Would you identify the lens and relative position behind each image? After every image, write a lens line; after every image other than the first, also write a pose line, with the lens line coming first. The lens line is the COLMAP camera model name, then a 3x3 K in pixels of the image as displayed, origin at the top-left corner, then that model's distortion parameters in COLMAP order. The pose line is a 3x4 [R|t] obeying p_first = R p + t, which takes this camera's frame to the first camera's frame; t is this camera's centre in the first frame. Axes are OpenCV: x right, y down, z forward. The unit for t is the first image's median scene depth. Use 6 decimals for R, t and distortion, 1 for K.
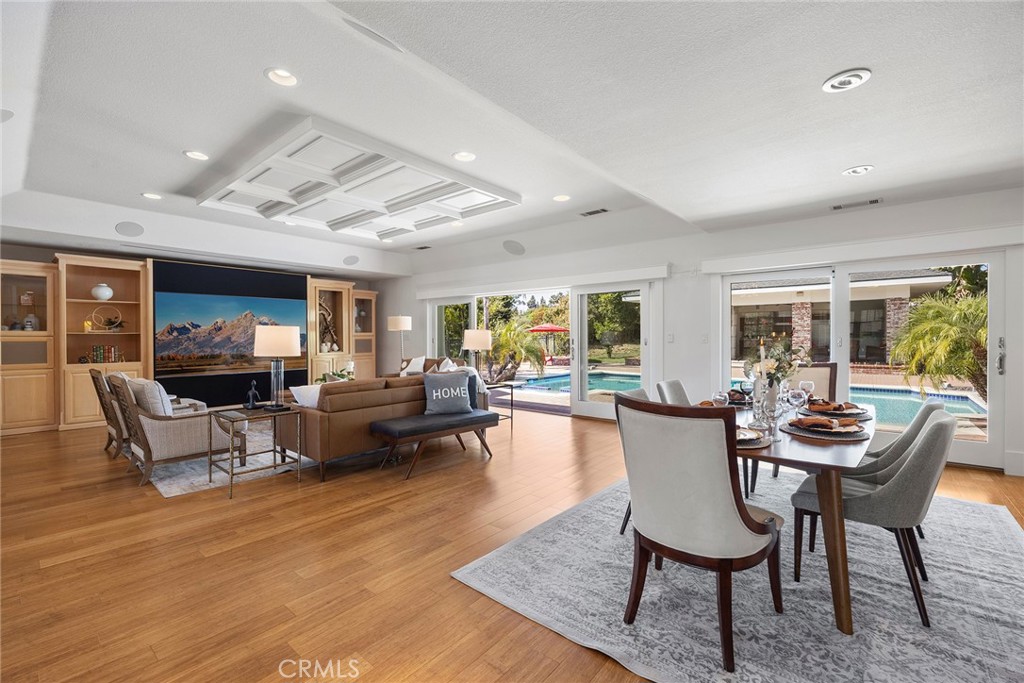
lens RADIAL K [[440.2, 0, 514.6], [0, 440.2, 341.0], [0, 0, 1]] dist [-0.009919, 0.000796]
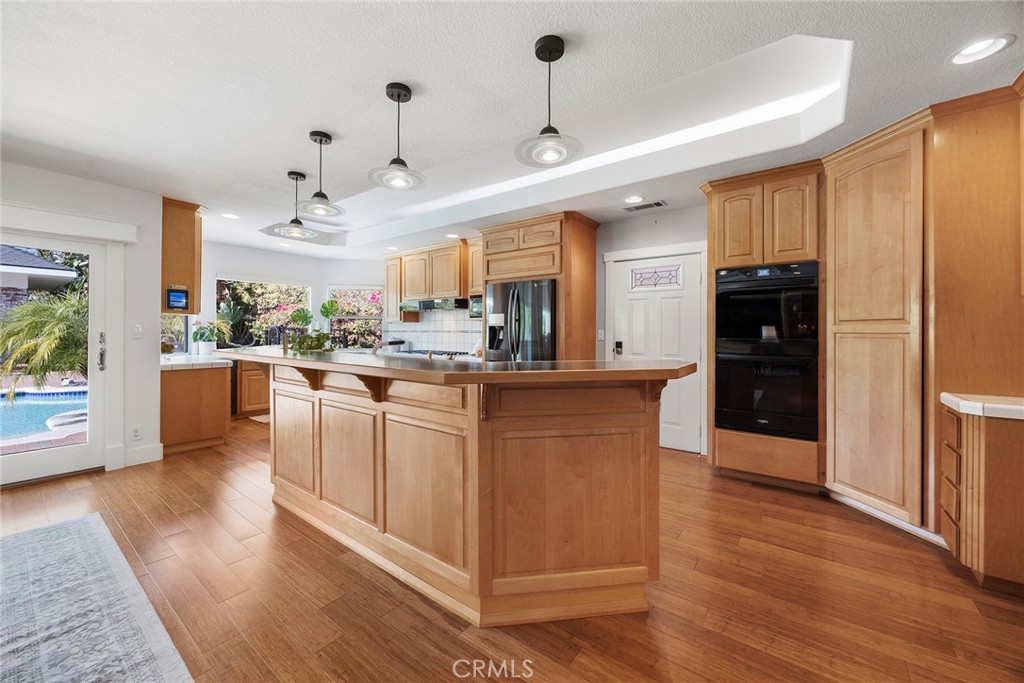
lens RADIAL K [[396.8, 0, 514.4], [0, 396.8, 332.3], [0, 0, 1]] dist [0.001069, -0.001162]
pose [[-0.040683, 0.007726, 0.999142, 0.105871], [0.004849, 0.999960, -0.007535, 0.001994], [-0.999160, 0.004539, -0.040718, 0.061726]]
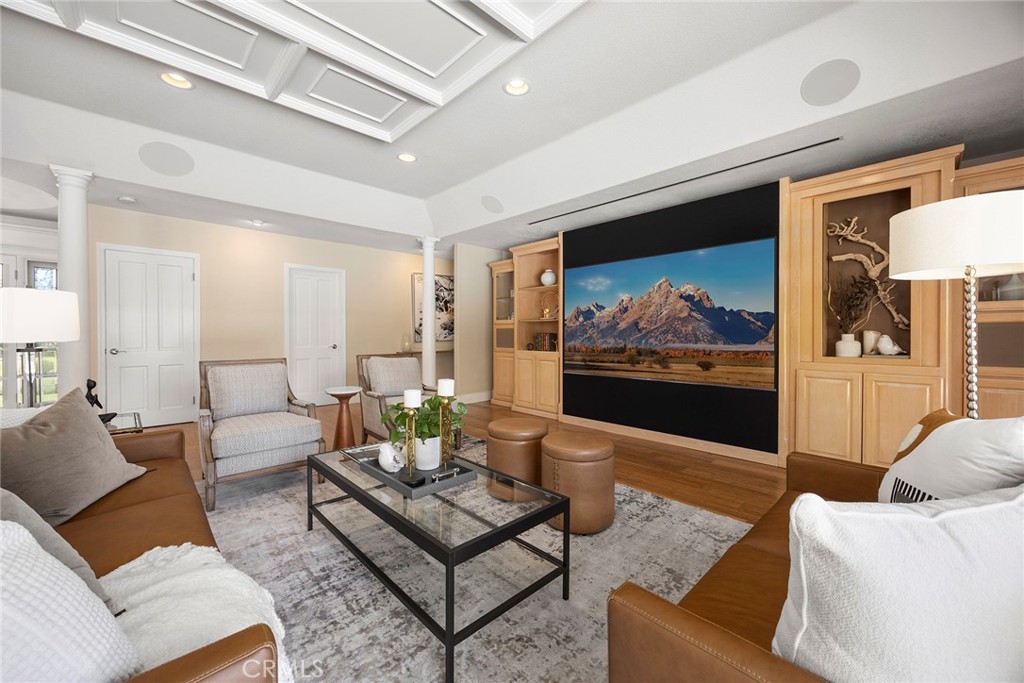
lens RADIAL K [[396.8, 0, 507.3], [0, 396.8, 335.7], [0, 0, 1]] dist [0.001069, -0.001162]
pose [[-0.120575, 0.009108, -0.992662, -0.048556], [-0.010397, 0.999891, 0.010437, 0.007732], [0.992650, 0.011579, -0.120467, 0.976183]]
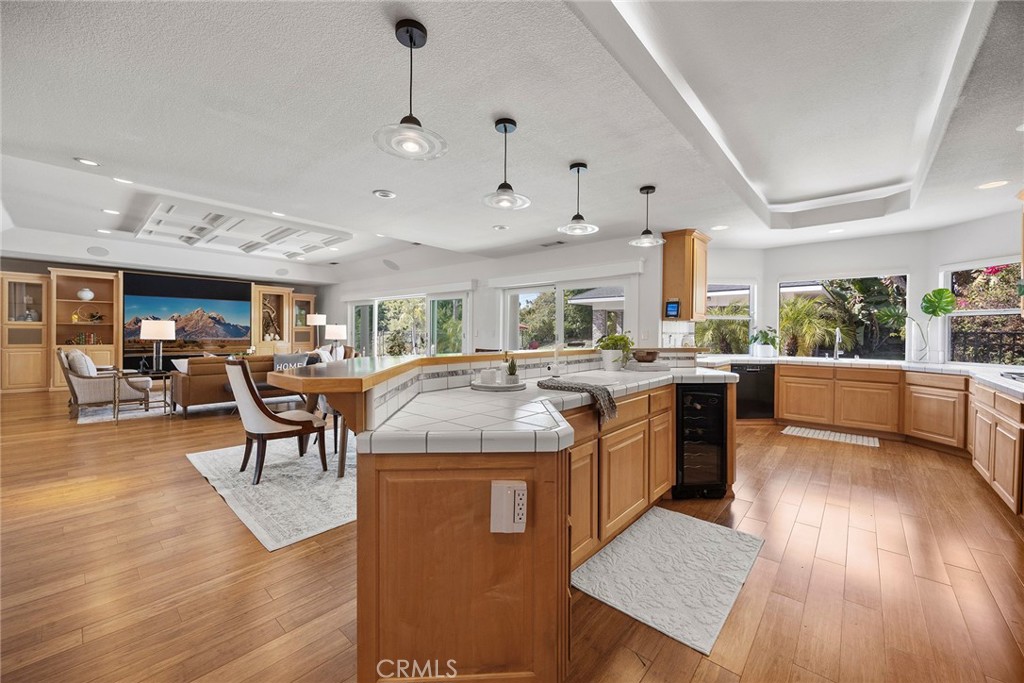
lens RADIAL K [[396.8, 0, 514.6], [0, 396.8, 336.9], [0, 0, 1]] dist [0.001069, -0.001162]
pose [[0.999515, 0.015242, -0.027171, 0.454825], [-0.015205, 0.999883, 0.001565, 0.001539], [0.027191, -0.001152, 0.999630, -0.229942]]
